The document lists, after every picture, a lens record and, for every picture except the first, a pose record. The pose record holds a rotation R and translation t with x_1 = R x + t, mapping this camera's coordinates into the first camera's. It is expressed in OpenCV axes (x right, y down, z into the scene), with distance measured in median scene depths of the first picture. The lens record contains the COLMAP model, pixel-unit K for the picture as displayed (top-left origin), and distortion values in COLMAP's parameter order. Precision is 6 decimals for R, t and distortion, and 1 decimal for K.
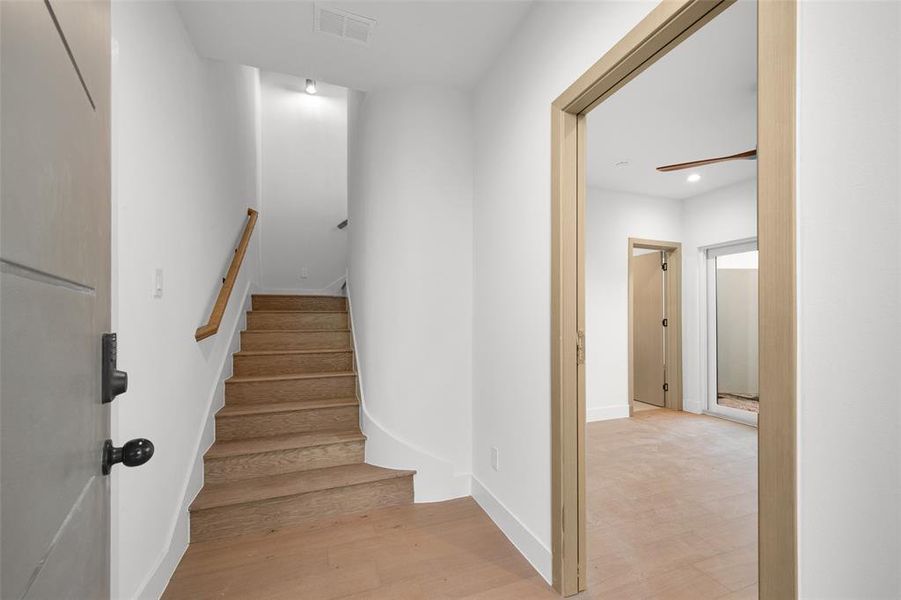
lens RADIAL K [[364.0, 0, 444.4], [0, 364.0, 314.0], [0, 0, 1]] dist [0.024627, -0.000101]
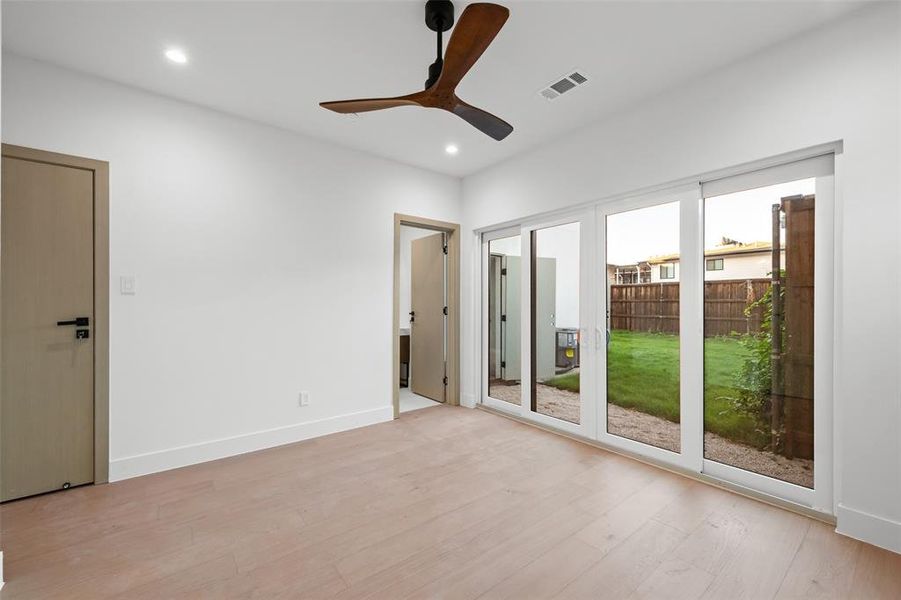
lens RADIAL K [[364.0, 0, 448.7], [0, 364.0, 304.1], [0, 0, 1]] dist [0.024627, -0.000101]
pose [[0.959908, -0.000118, 0.280317, 0.370132], [-0.002053, 0.999970, 0.007450, 0.000033], [-0.280309, -0.007727, 0.959879, 0.129443]]
